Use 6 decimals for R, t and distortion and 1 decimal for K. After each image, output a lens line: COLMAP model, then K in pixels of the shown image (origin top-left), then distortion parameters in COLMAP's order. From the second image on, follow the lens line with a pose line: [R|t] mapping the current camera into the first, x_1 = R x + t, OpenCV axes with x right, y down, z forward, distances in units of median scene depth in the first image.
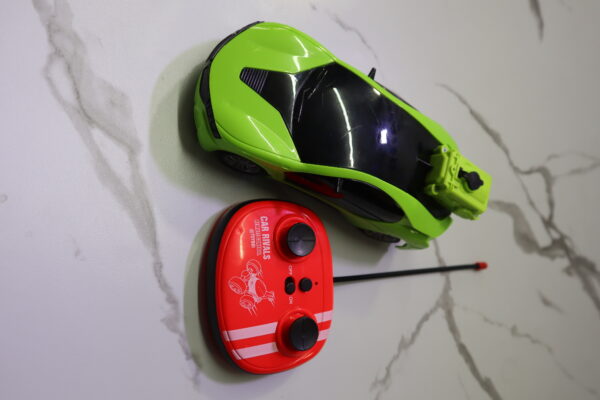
lens RADIAL K [[504.8, 0, 303.1], [0, 504.8, 199.1], [0, 0, 1]] dist [-0.049912, 0.067975]
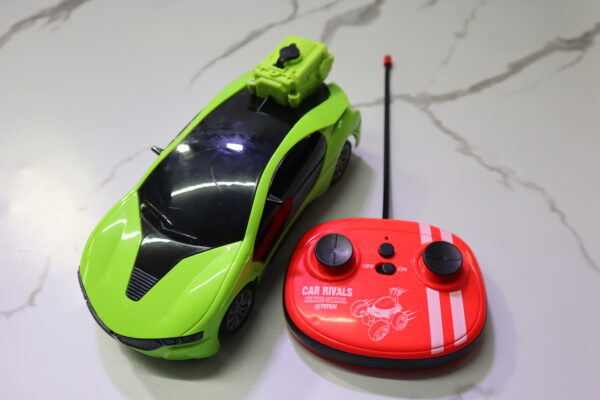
lens RADIAL K [[506.1, 0, 303.1], [0, 506.1, 199.4], [0, 0, 1]] dist [-0.054634, 0.069588]
pose [[0.104943, -0.990449, 0.089426, -0.000877], [0.994295, 0.102773, -0.028548, 0.041901], [0.019085, 0.091912, 0.995584, 0.121244]]
